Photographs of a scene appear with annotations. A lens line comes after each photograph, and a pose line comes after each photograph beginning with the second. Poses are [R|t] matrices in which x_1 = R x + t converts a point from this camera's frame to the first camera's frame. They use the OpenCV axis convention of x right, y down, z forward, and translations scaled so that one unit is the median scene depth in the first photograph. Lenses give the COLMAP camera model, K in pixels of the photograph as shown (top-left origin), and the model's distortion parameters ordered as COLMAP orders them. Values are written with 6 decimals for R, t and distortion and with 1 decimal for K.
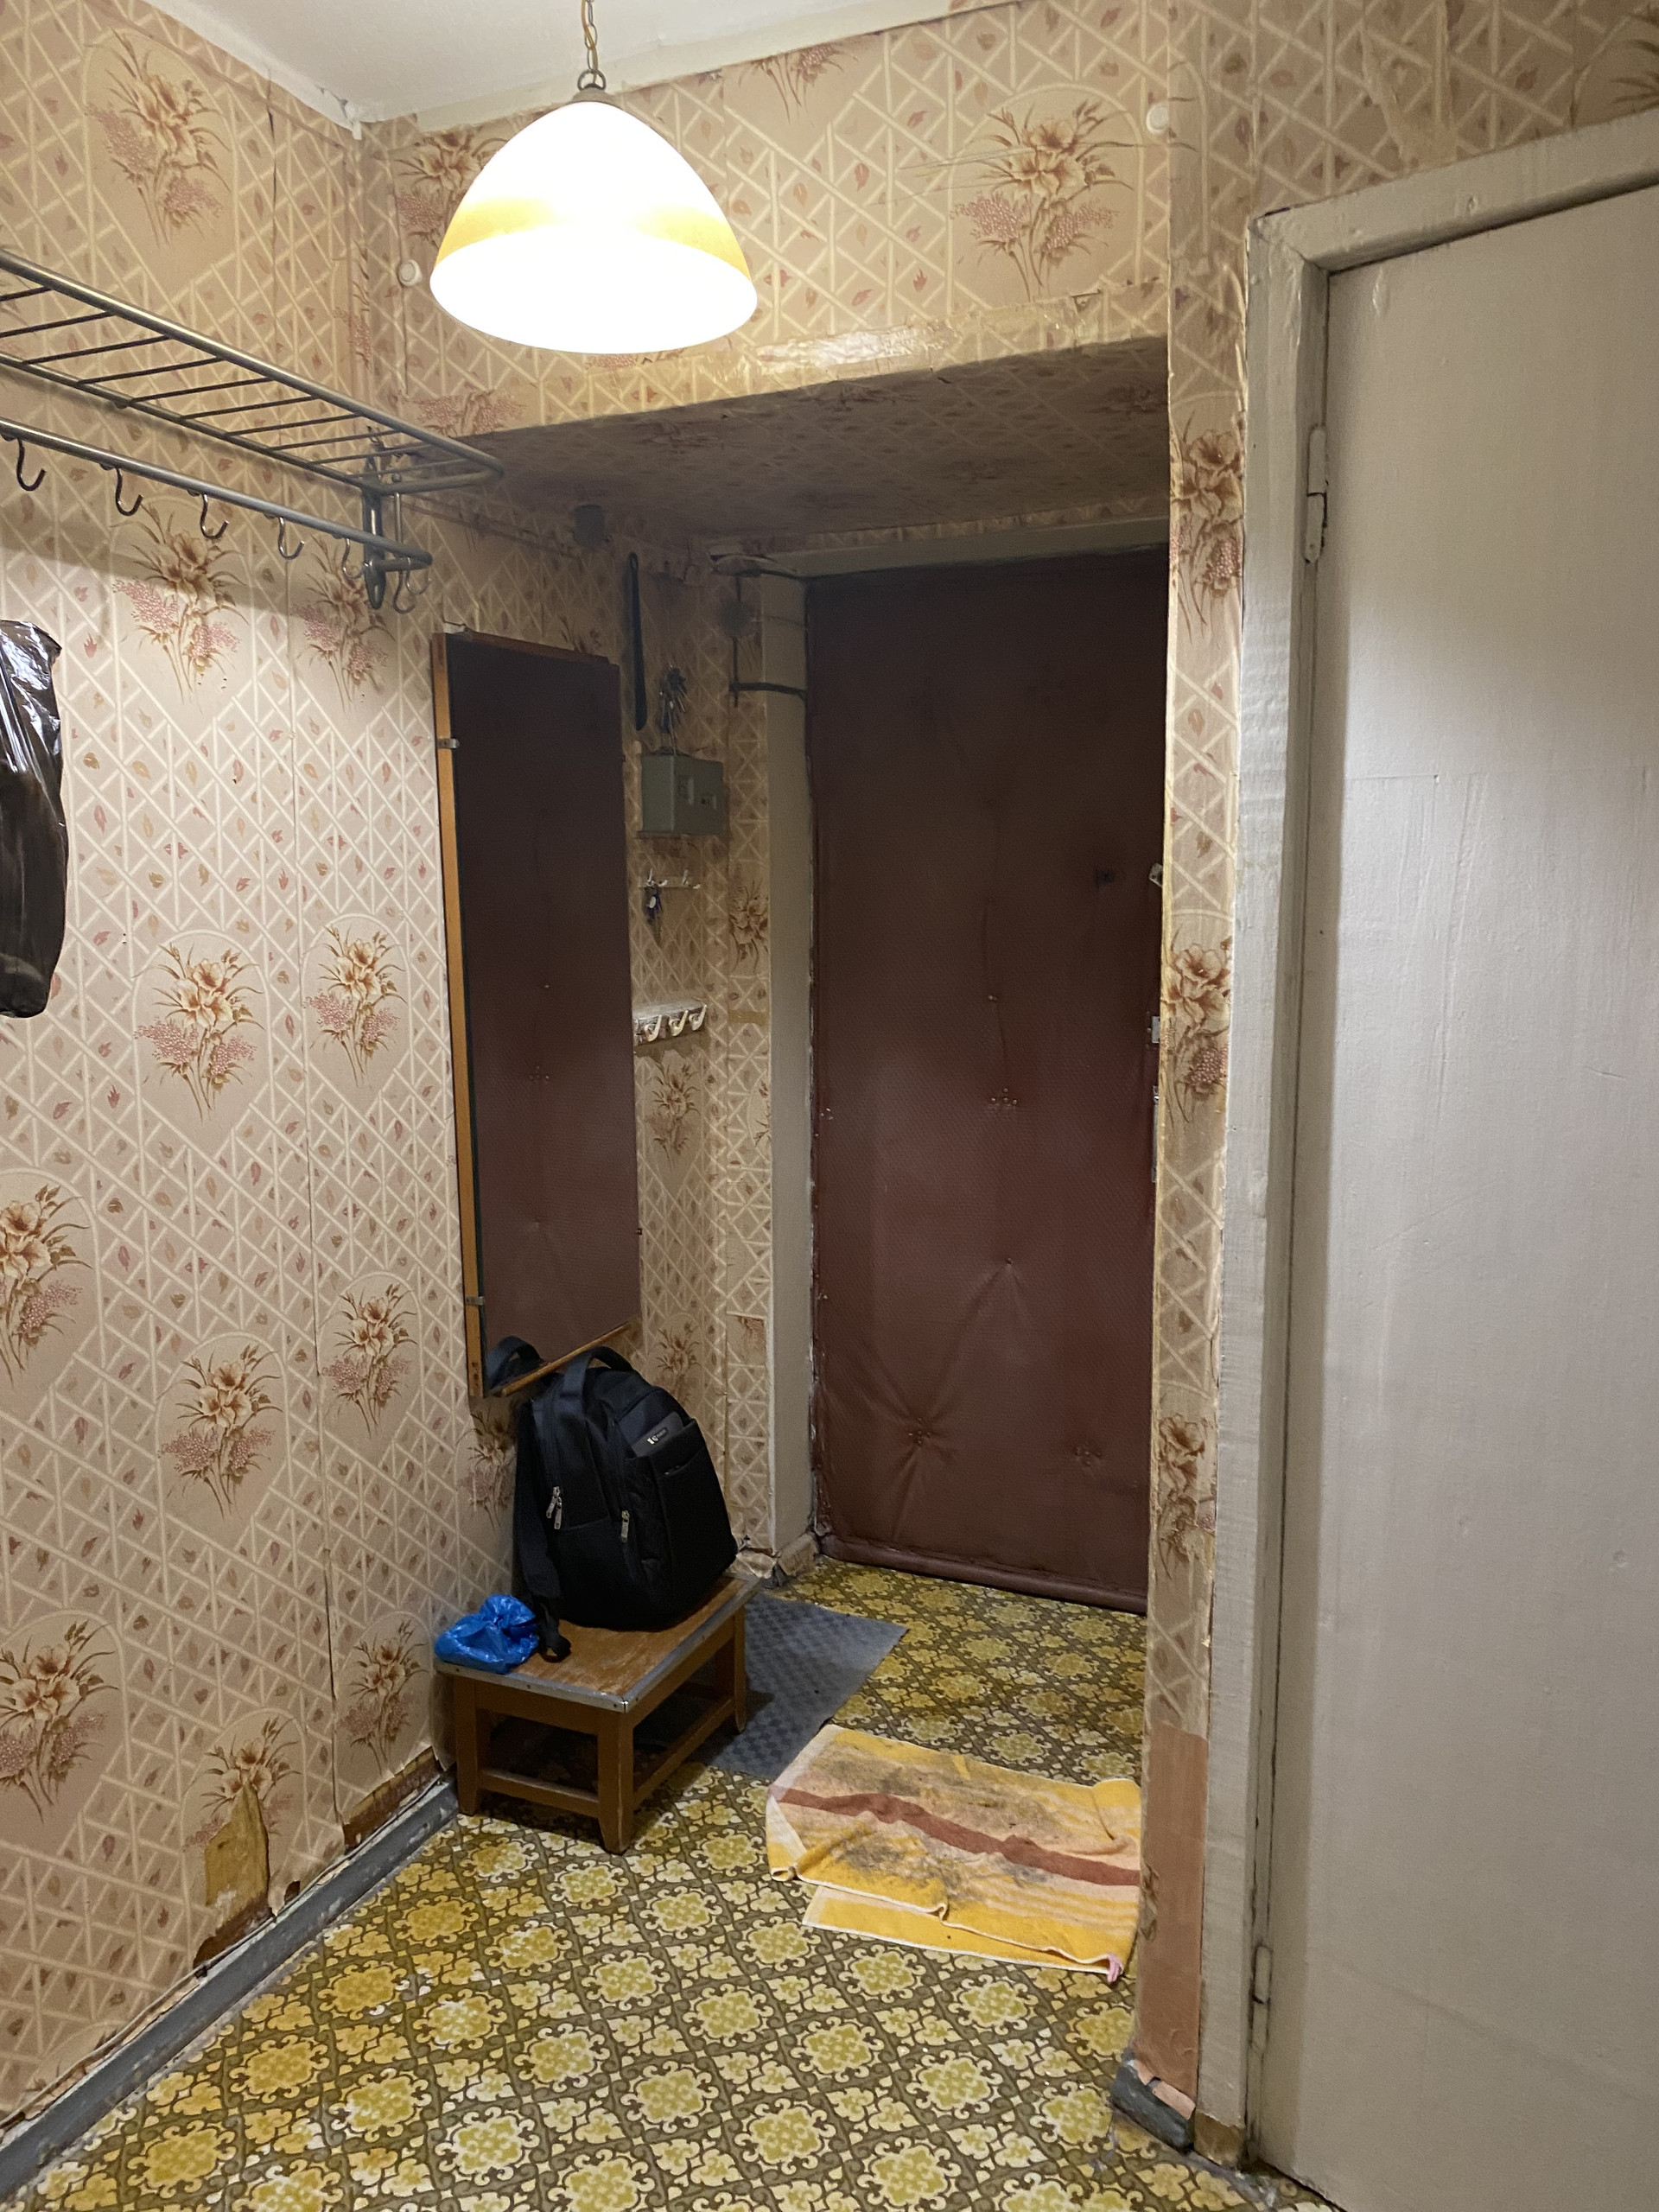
lens RADIAL K [[1667.4, 0, 826.6], [0, 1667.4, 1094.9], [0, 0, 1]] dist [-0.002725, -0.014171]
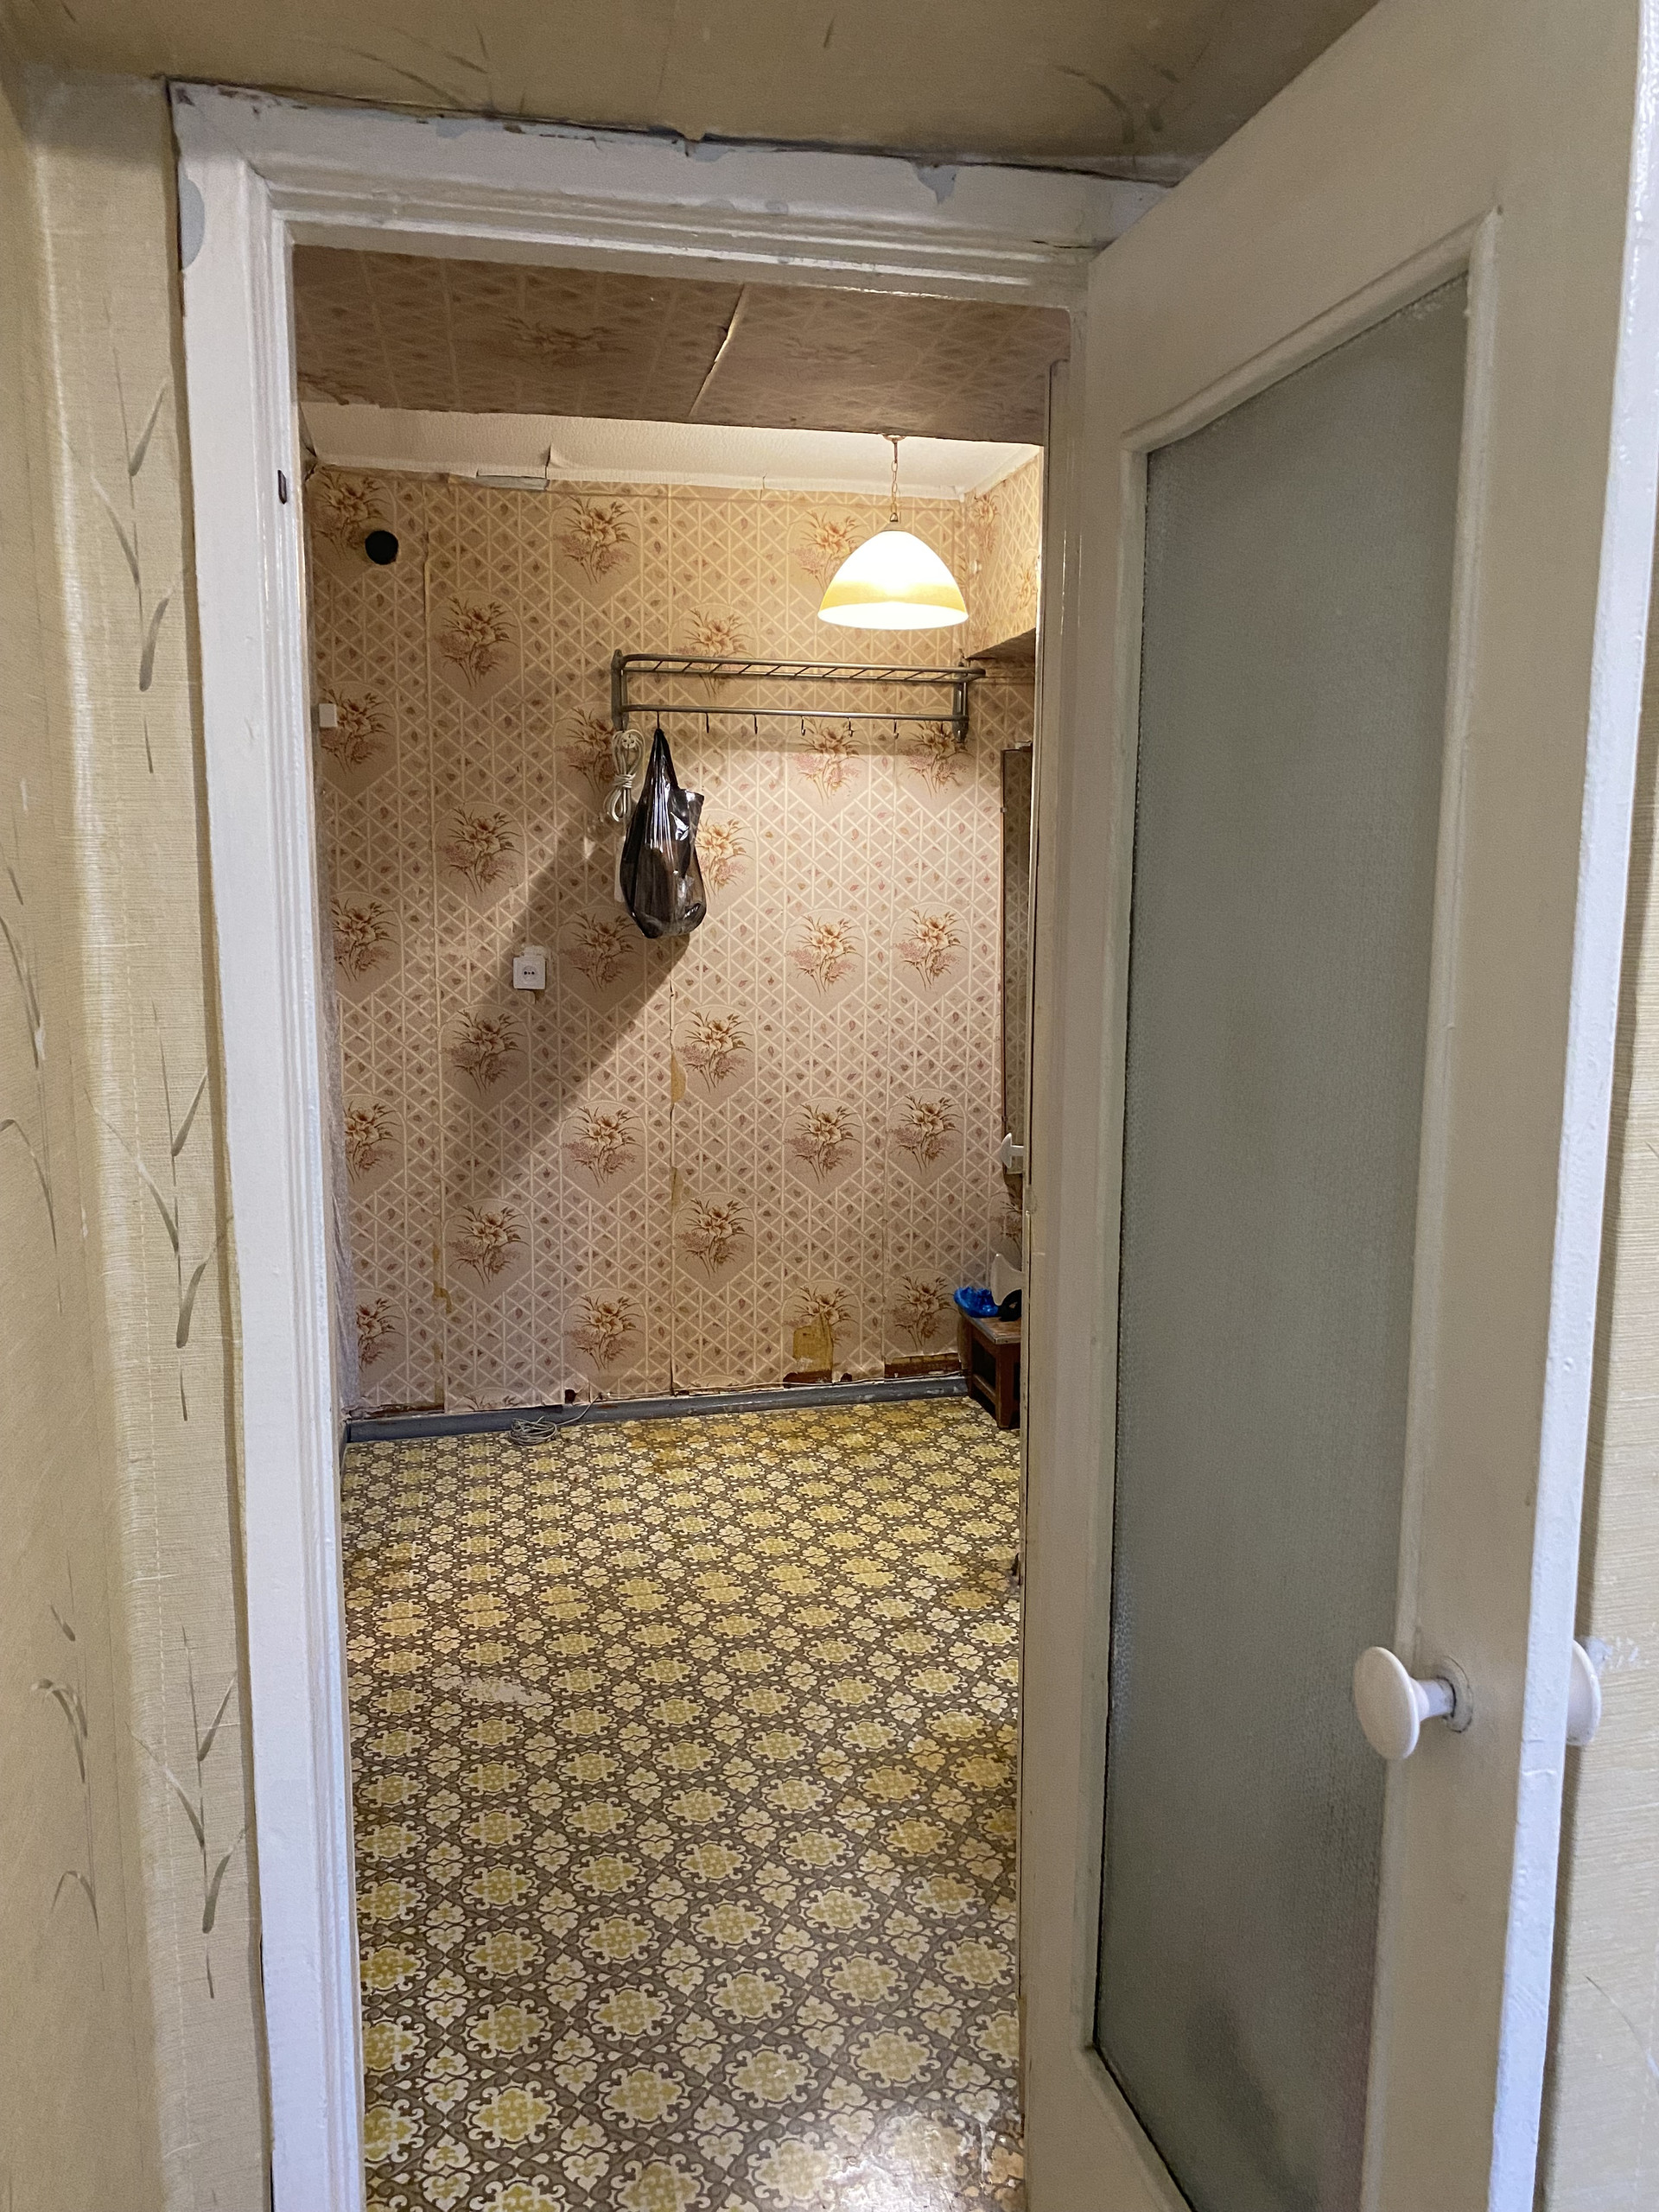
lens RADIAL K [[1667.4, 0, 832.7], [0, 1667.4, 1102.5], [0, 0, 1]] dist [-0.002725, -0.014171]
pose [[0.583156, 0.117435, -0.803827, 1.340116], [-0.101145, 0.992293, 0.071591, -0.004594], [0.806039, 0.039555, 0.590539, -0.253954]]
